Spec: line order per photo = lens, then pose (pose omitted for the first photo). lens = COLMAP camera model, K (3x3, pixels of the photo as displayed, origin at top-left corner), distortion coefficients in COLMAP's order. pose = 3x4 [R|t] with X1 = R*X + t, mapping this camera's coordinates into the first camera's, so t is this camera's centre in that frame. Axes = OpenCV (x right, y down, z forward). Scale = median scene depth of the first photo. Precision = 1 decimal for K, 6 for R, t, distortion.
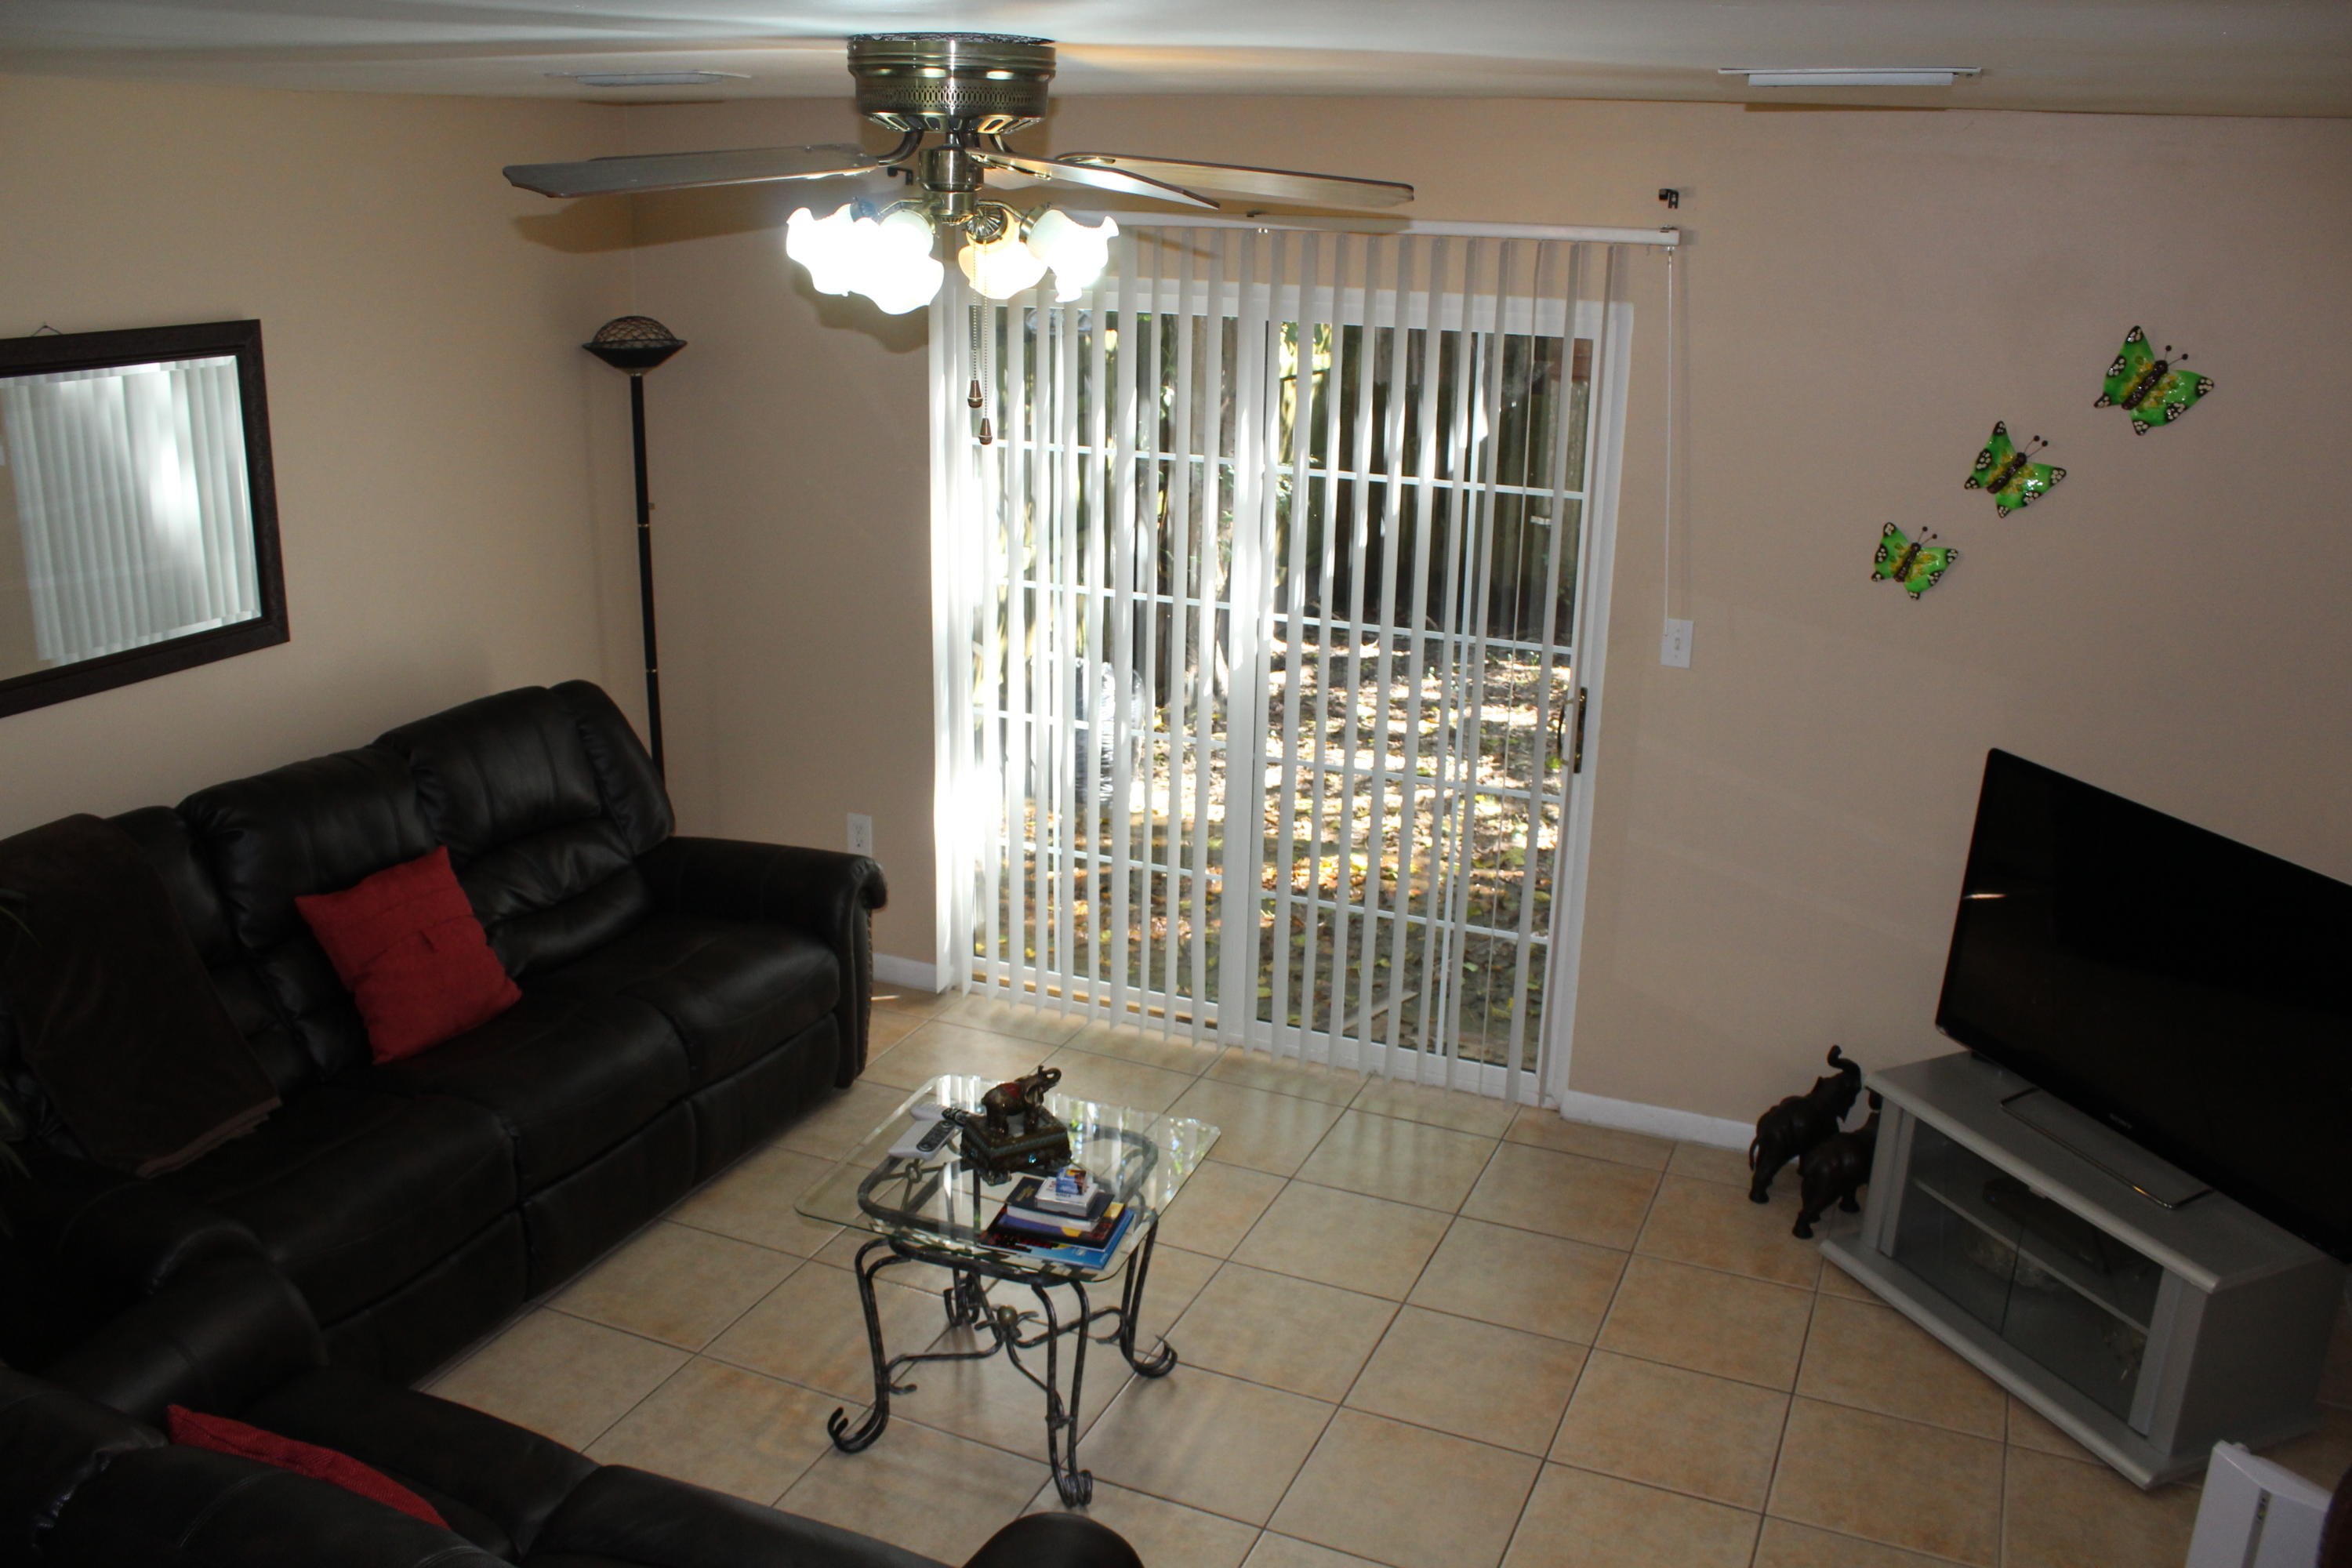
lens RADIAL K [[1927.0, 0, 1176.0], [0, 1927.0, 784.0], [0, 0, 1]] dist [-0.173768, 0.156077]
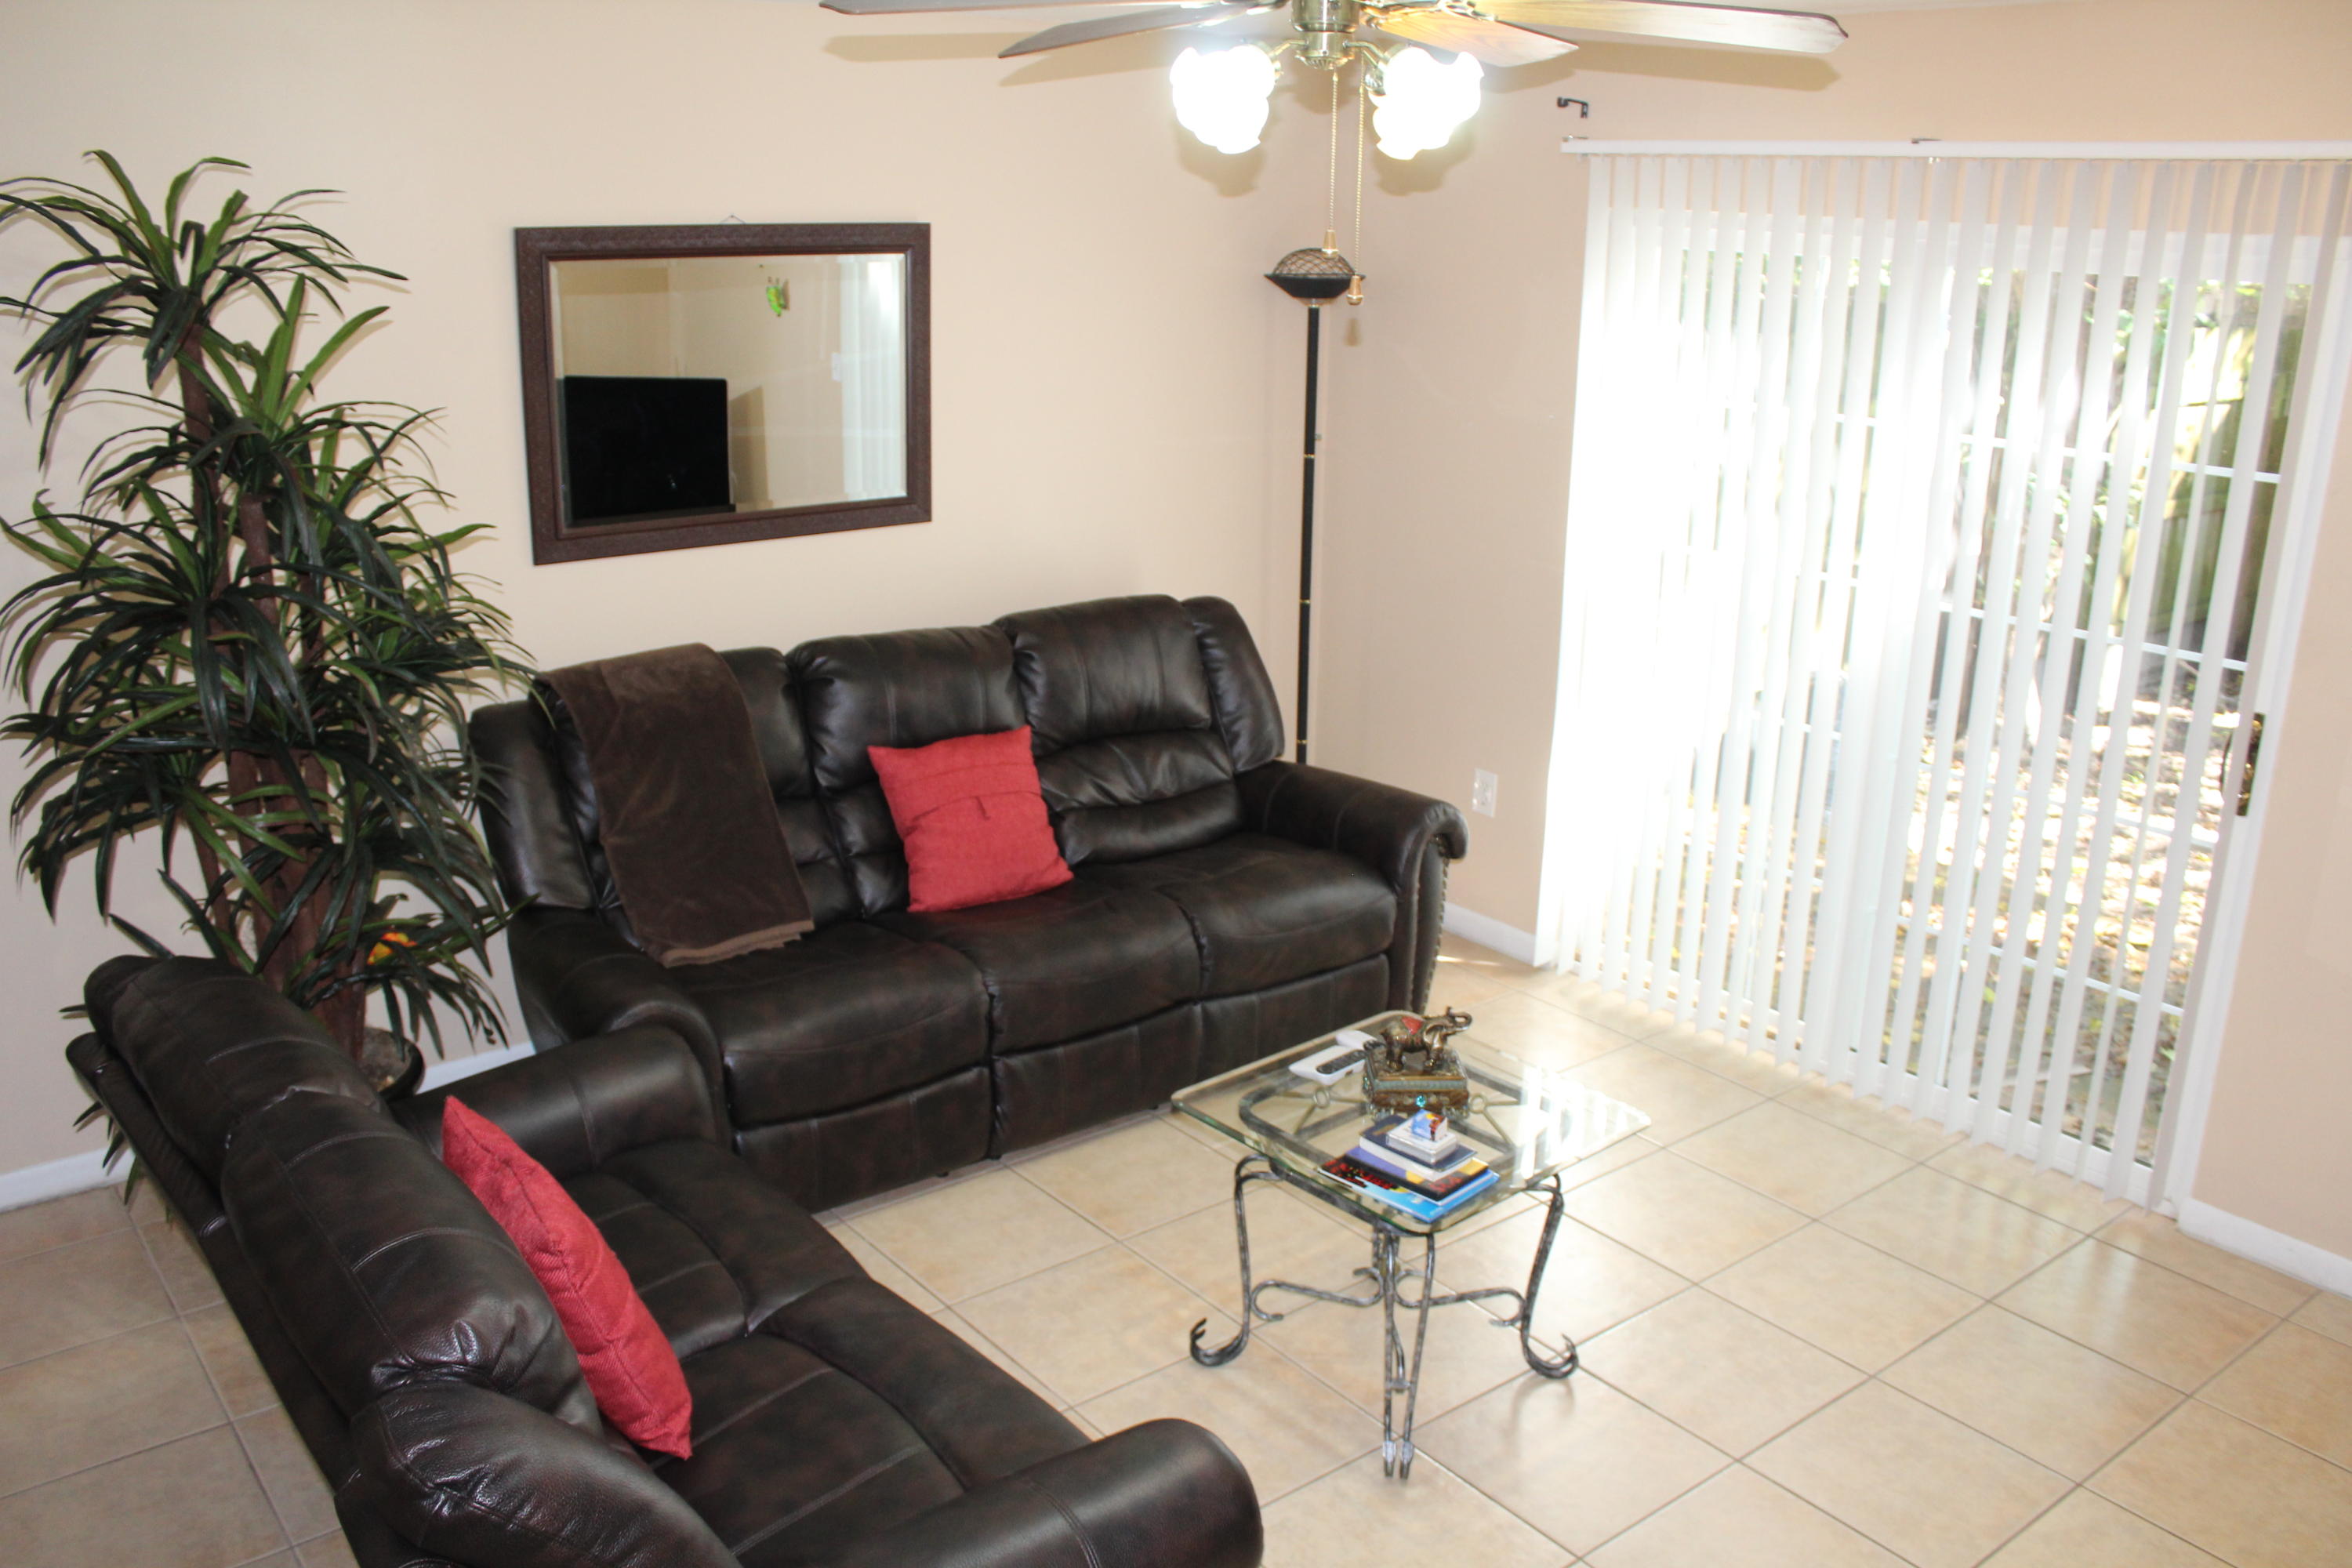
lens RADIAL K [[1927.0, 0, 1176.0], [0, 1927.0, 784.0], [0, 0, 1]] dist [-0.173768, 0.156077]
pose [[0.881177, 0.134632, -0.453212, 0.161117], [-0.140980, 0.989812, 0.019928, 0.029345], [0.451278, 0.046334, 0.891180, 0.076309]]
